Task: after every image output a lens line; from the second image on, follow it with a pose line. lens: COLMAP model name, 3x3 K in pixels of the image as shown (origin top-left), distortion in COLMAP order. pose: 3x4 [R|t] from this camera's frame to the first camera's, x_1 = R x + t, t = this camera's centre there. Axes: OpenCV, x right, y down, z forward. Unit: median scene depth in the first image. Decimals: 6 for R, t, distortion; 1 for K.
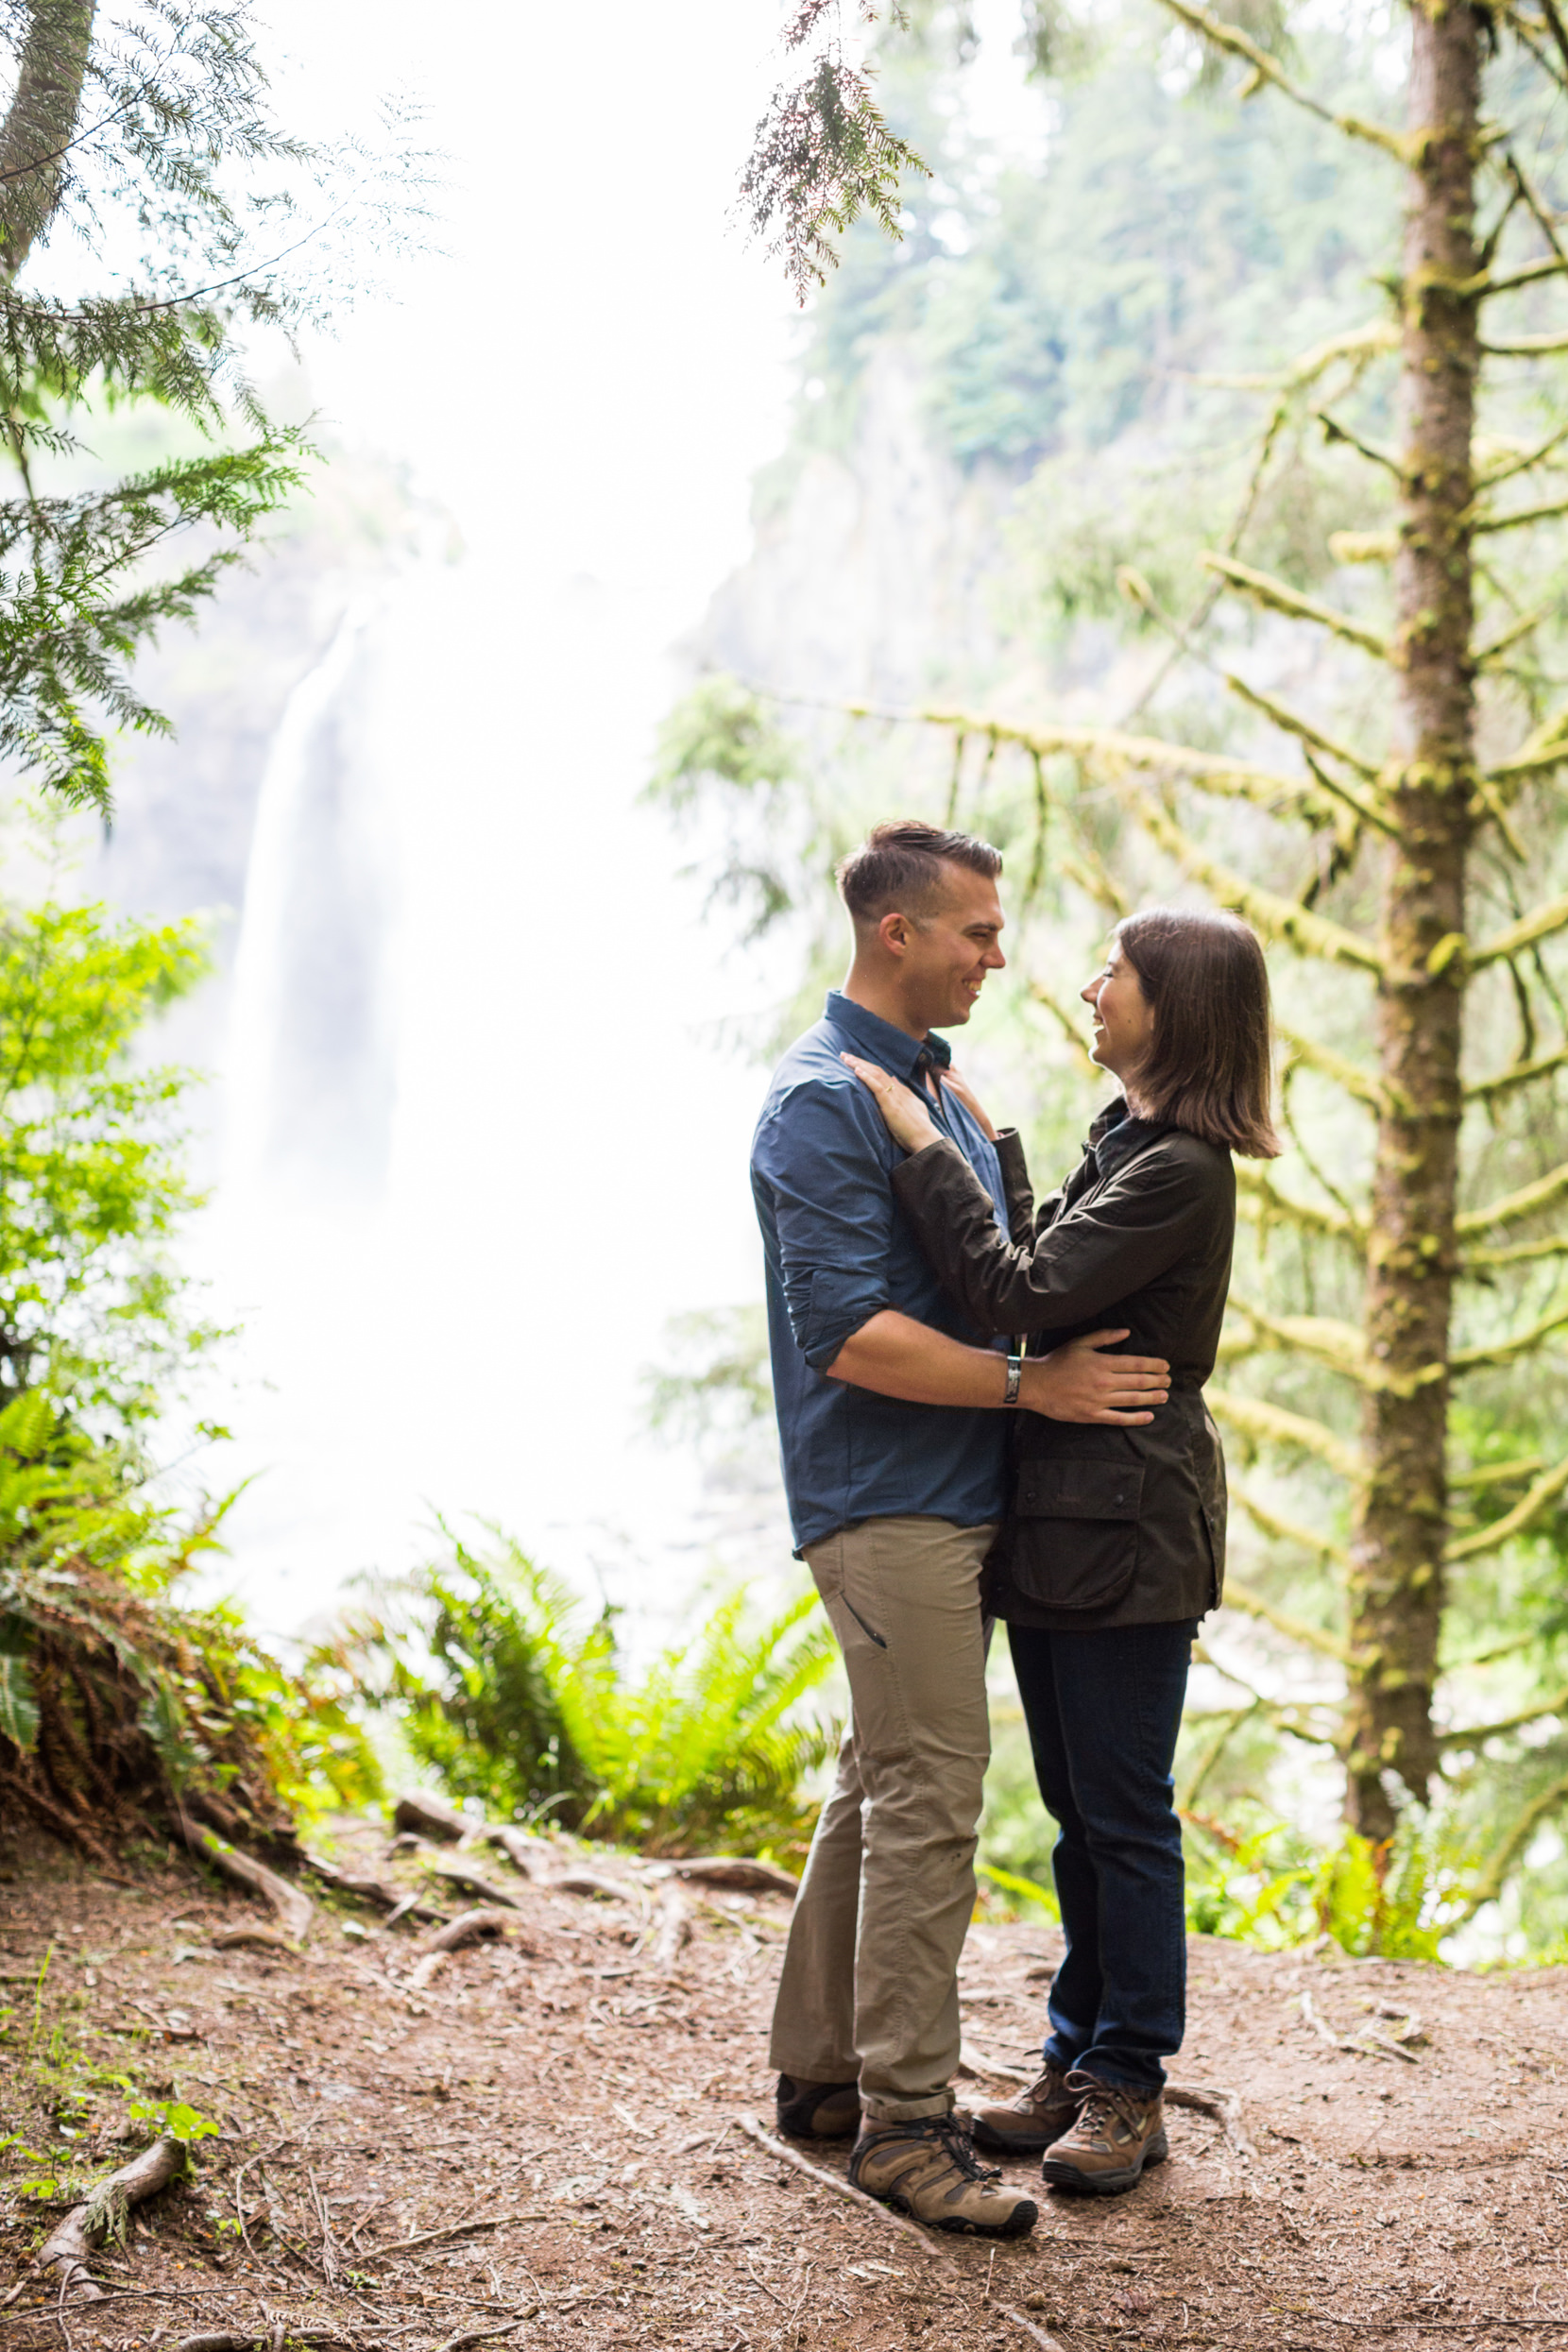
lens RADIAL K [[3540.2, 0, 784.5], [0, 3540.2, 1120.7], [0, 0, 1]] dist [-0.117787, 0.099313]
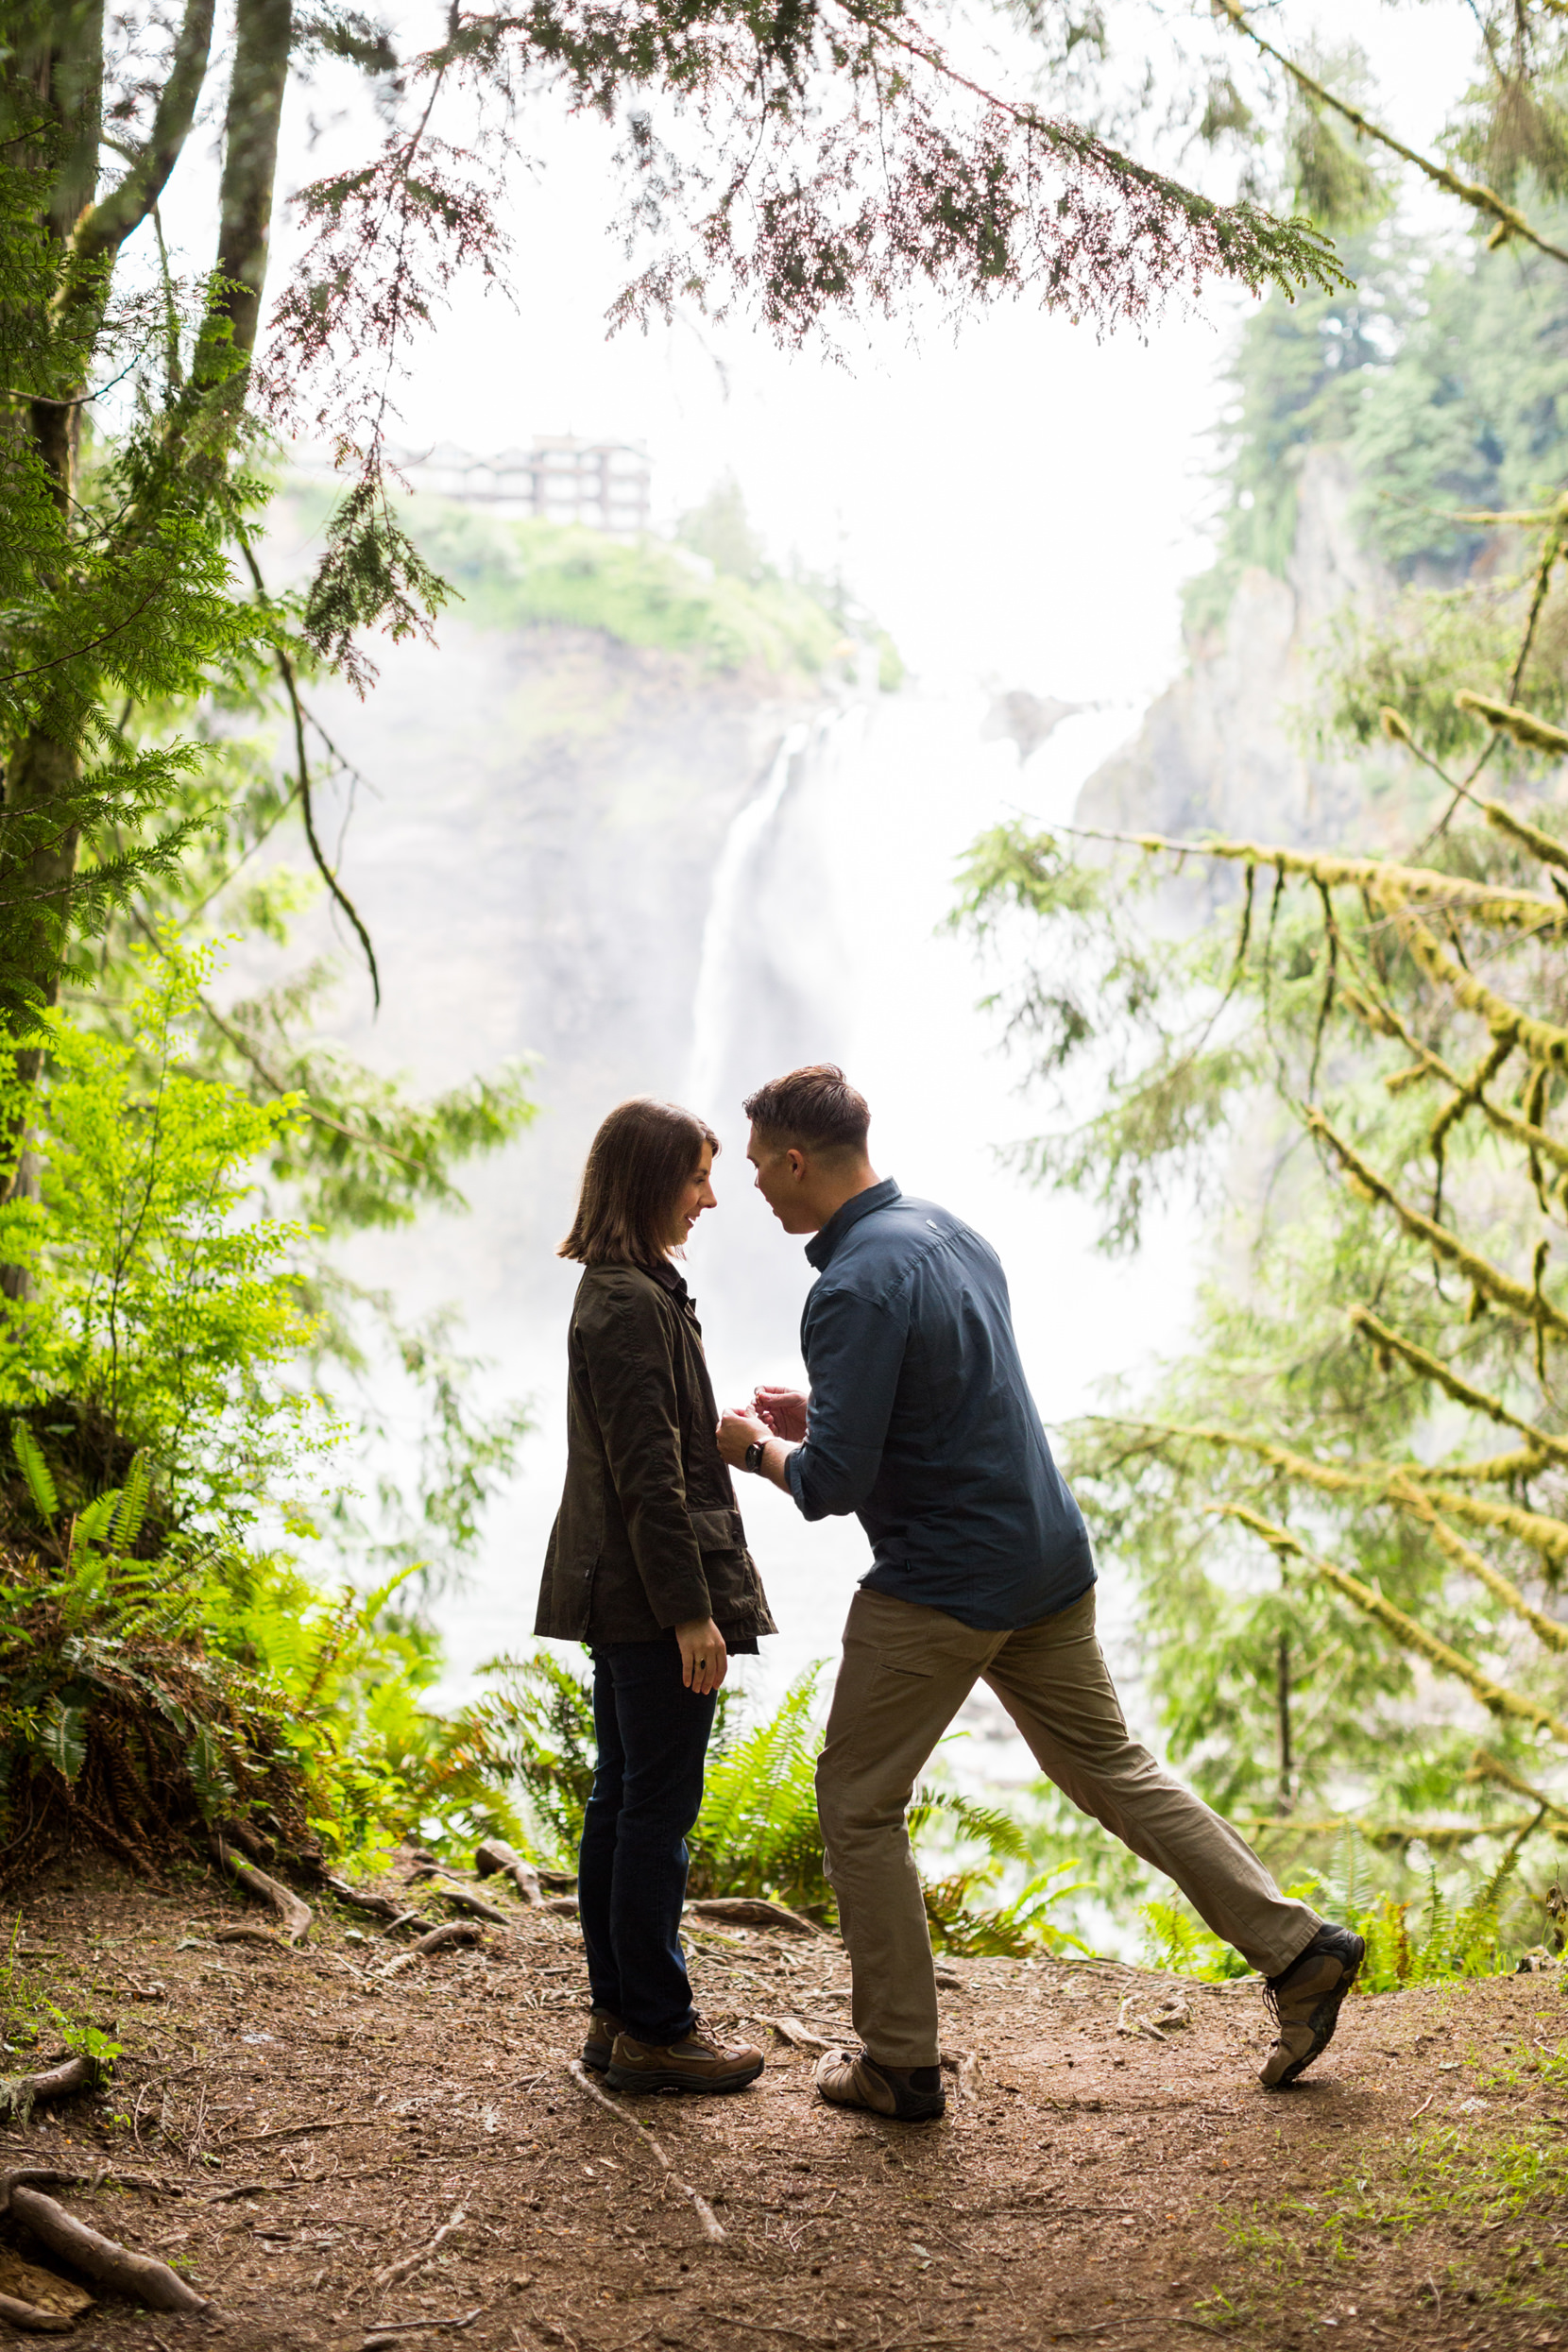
lens RADIAL K [[3627.4, 0, 757.3], [0, 3627.4, 1112.0], [0, 0, 1]] dist [-0.148957, 0.267445]
pose [[0.989939, -0.022669, -0.139669, 0.060326], [0.017445, 0.999106, -0.038513, -0.001065], [0.140418, 0.035689, 0.989449, -0.067768]]
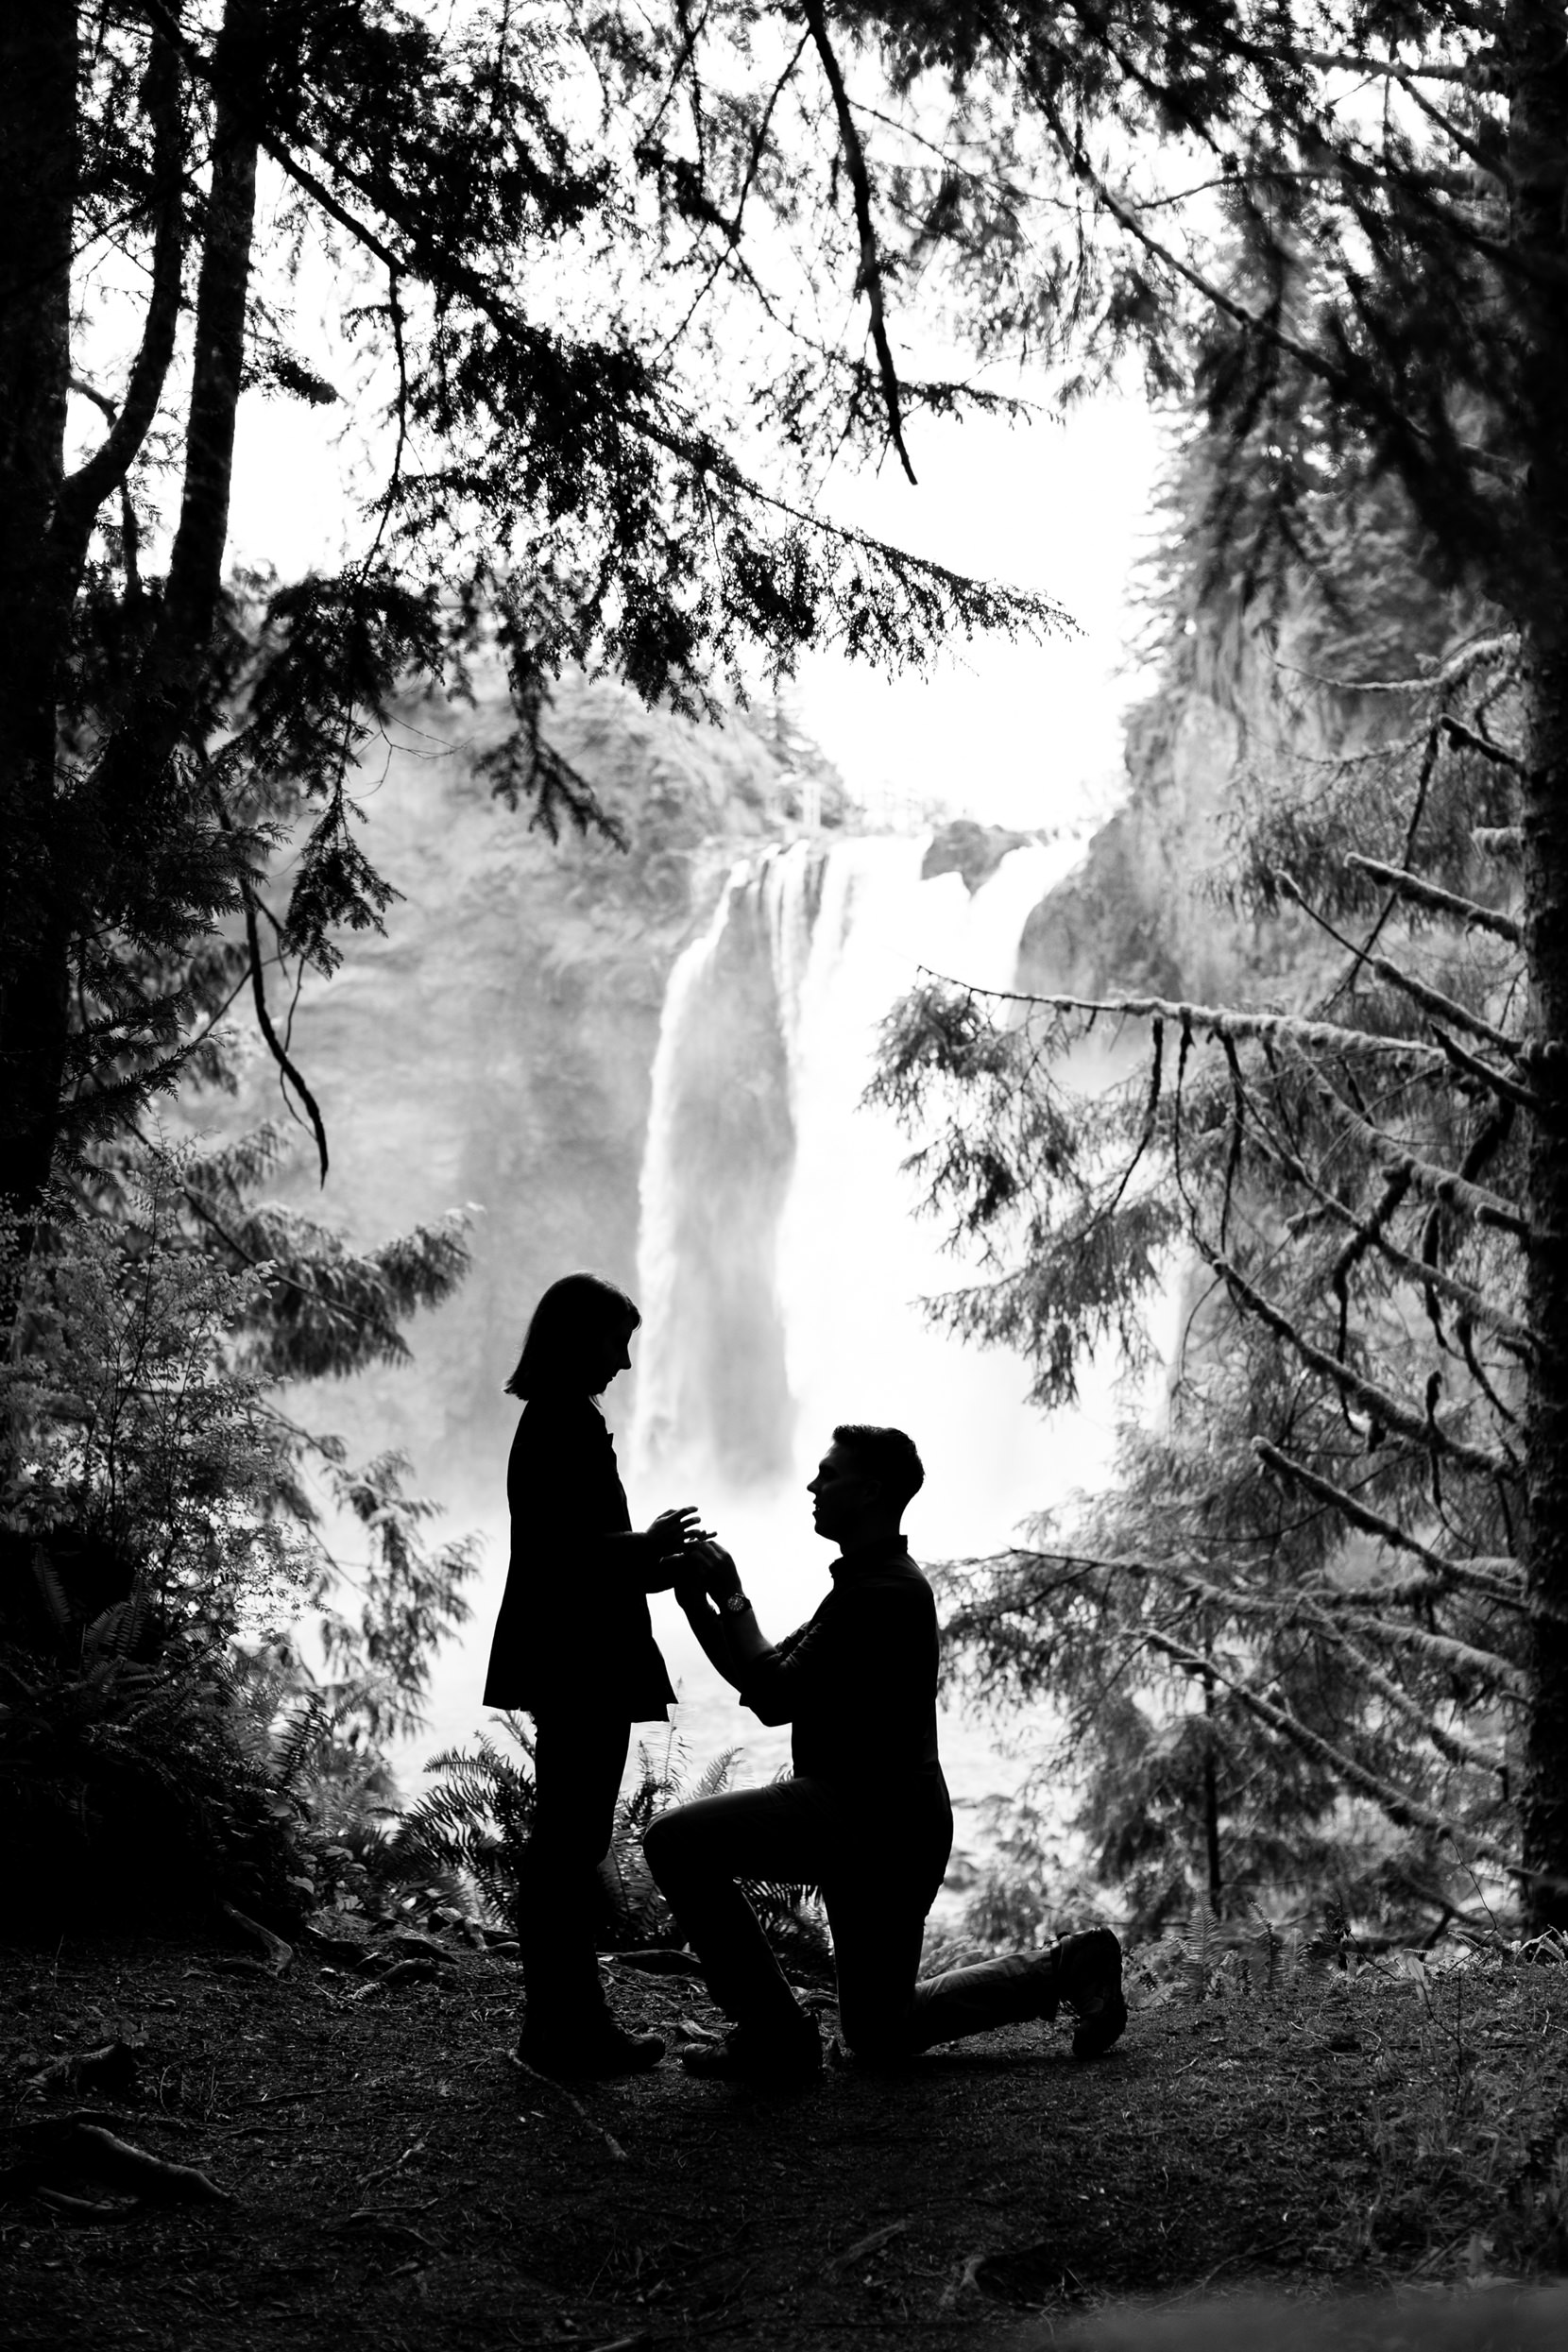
lens RADIAL K [[3737.2, 0, 737.1], [0, 3737.2, 1176.9], [0, 0, 1]] dist [-0.175395, 0.177545]
pose [[0.990514, -0.040358, -0.131350, 0.079611], [0.032903, 0.997748, -0.058448, -0.000387], [0.133413, 0.053571, 0.989612, -0.155527]]
